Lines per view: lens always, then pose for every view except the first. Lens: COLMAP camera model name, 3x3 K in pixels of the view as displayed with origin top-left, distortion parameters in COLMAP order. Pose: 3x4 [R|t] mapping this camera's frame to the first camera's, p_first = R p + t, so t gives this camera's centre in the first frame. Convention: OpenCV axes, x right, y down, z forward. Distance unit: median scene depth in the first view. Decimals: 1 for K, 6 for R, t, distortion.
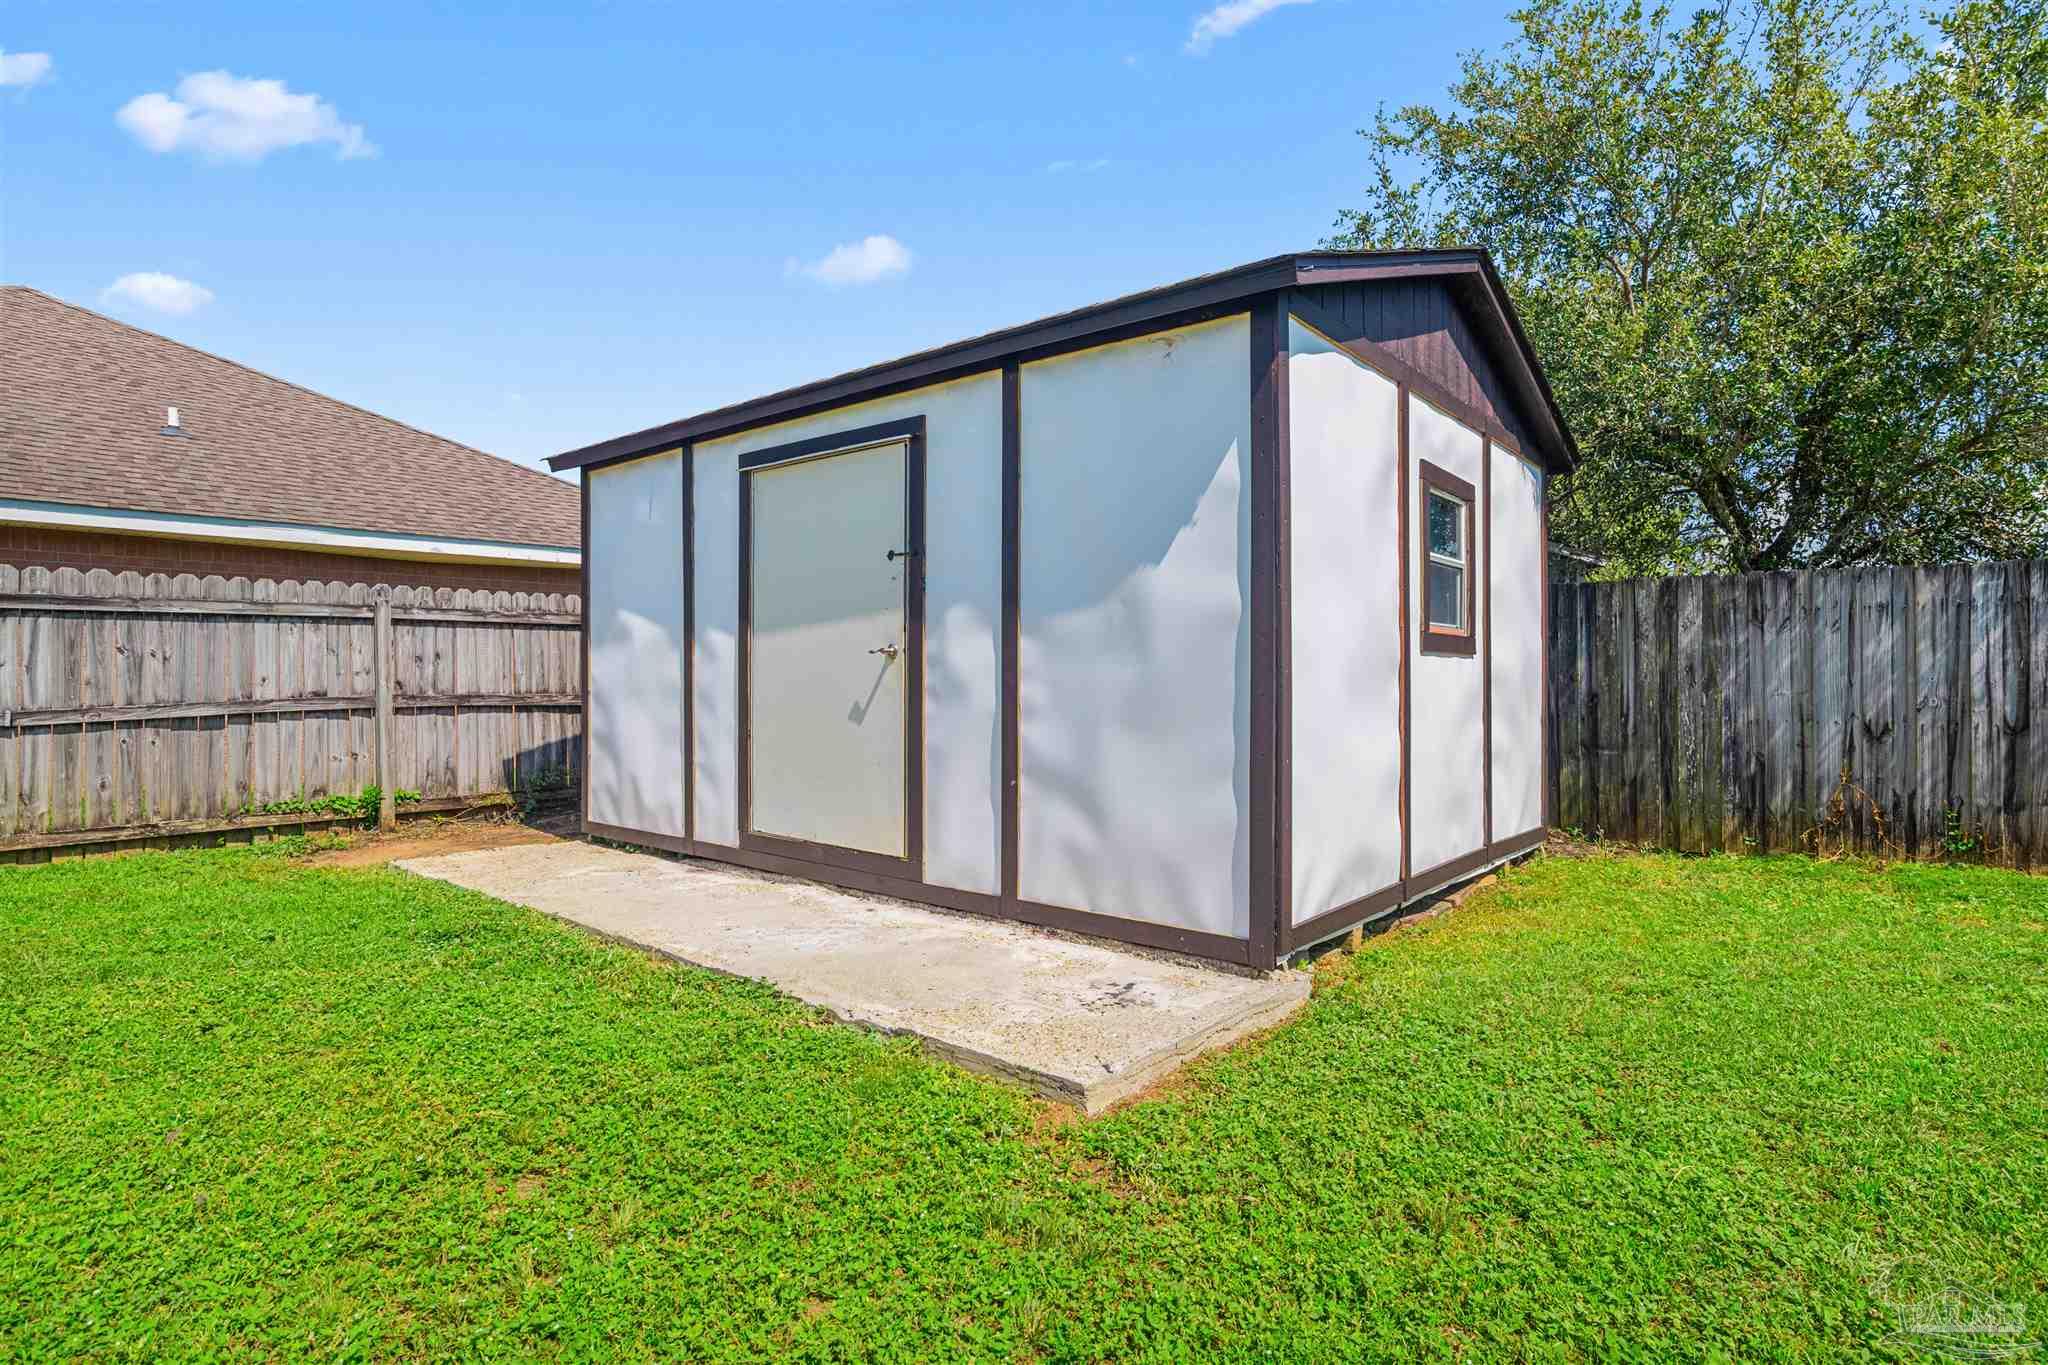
lens RADIAL K [[1055.9, 0, 1036.1], [0, 1055.9, 683.7], [0, 0, 1]] dist [-0.021686, 0.000530]
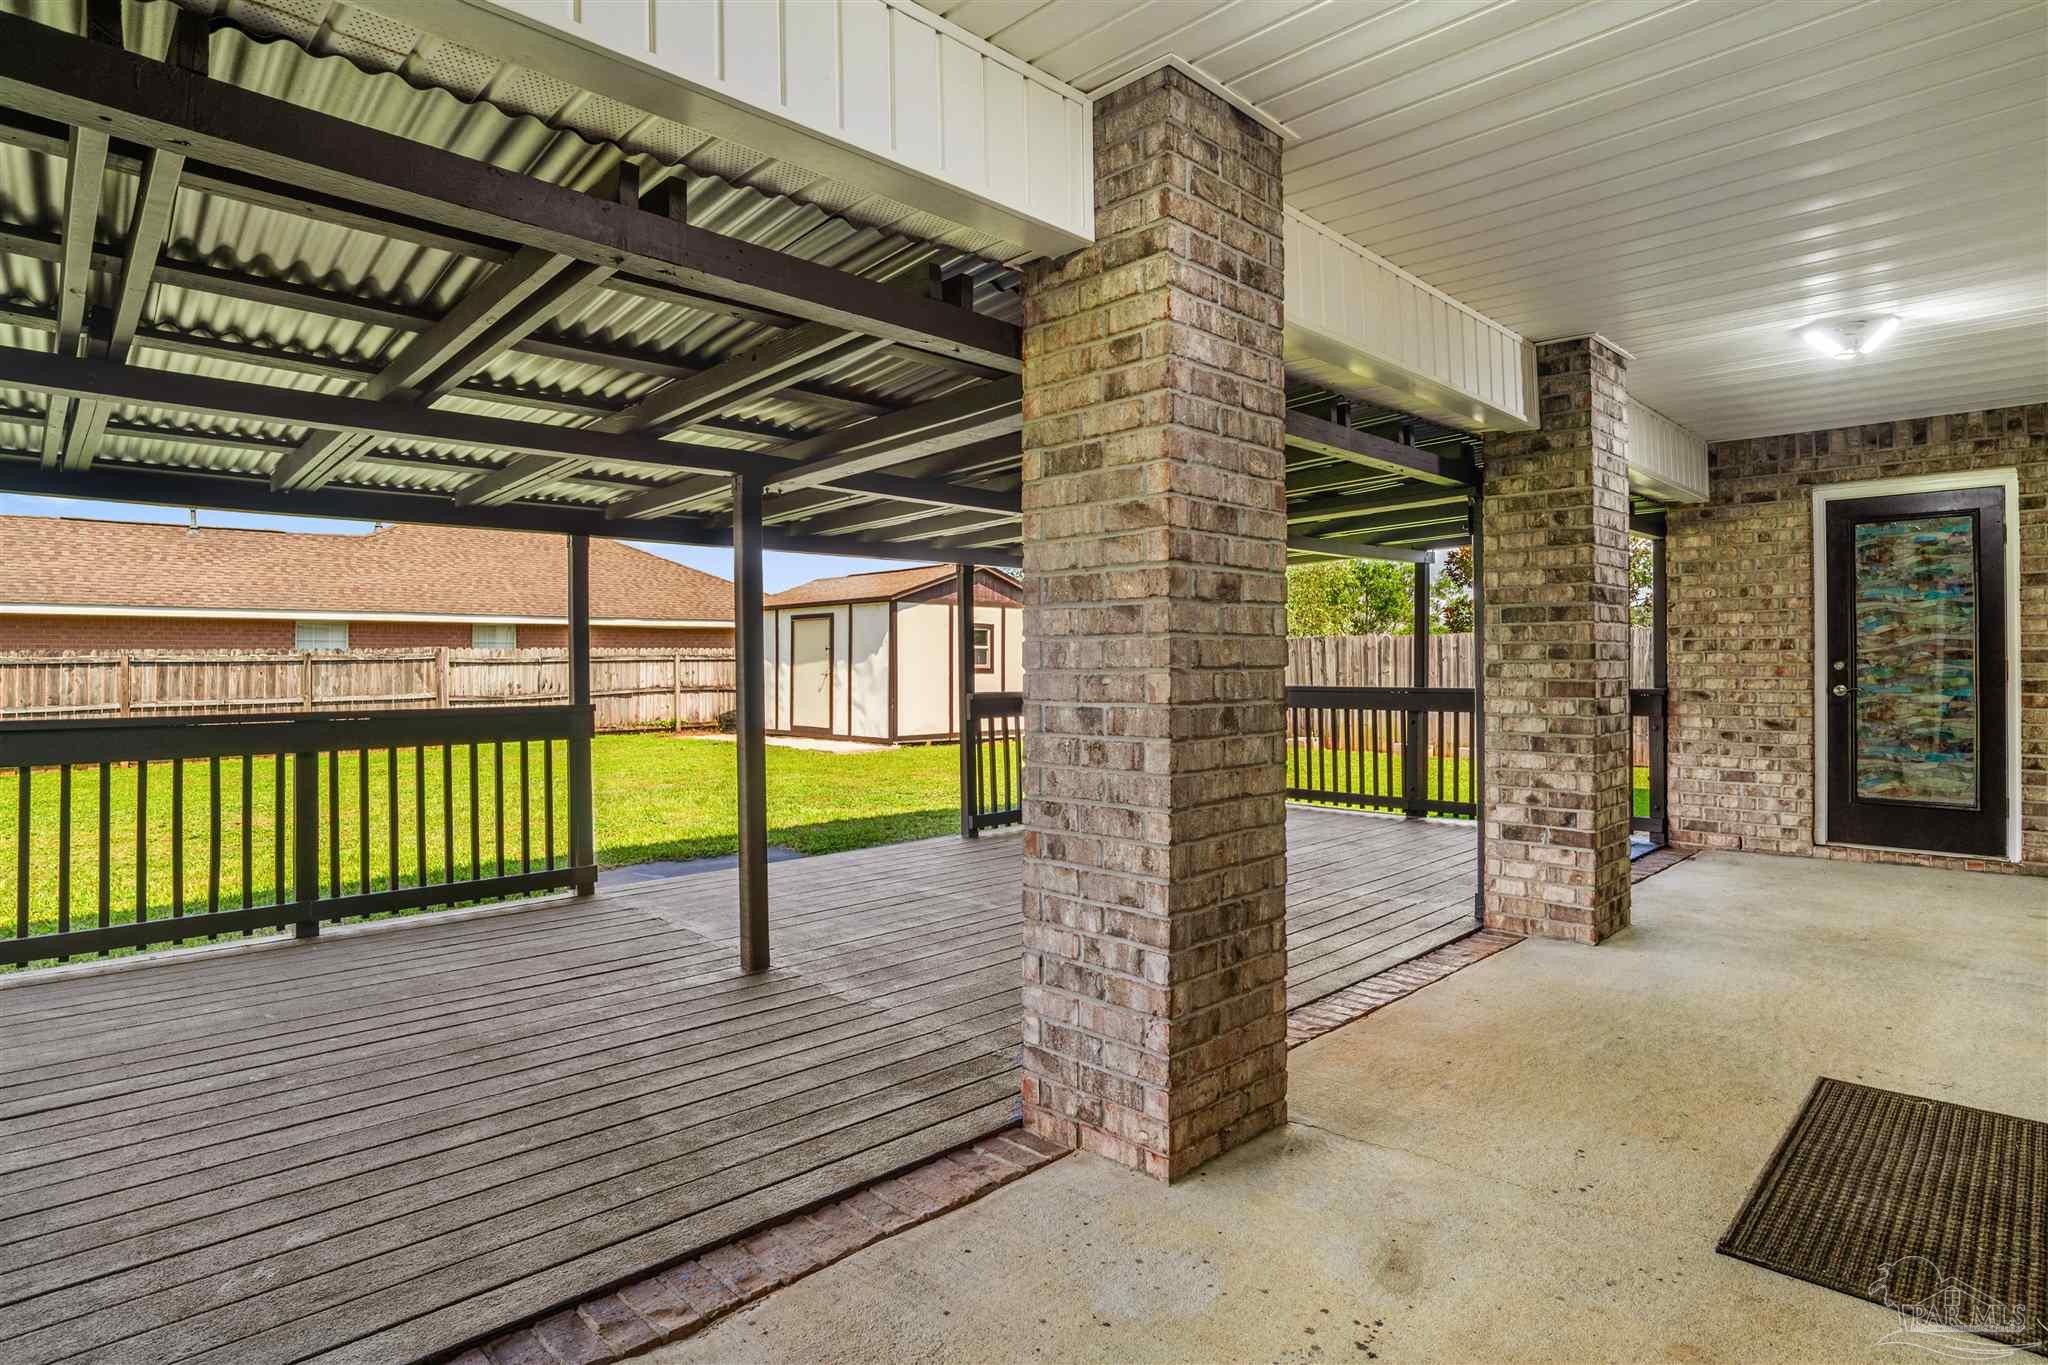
lens RADIAL K [[1055.9, 0, 1017.9], [0, 1055.9, 669.9], [0, 0, 1]] dist [-0.021686, 0.000530]
pose [[0.992820, -0.003063, -0.119578, 0.859437], [0.002433, 0.999982, -0.005414, -0.021327], [0.119592, 0.005084, 0.992810, -2.308743]]
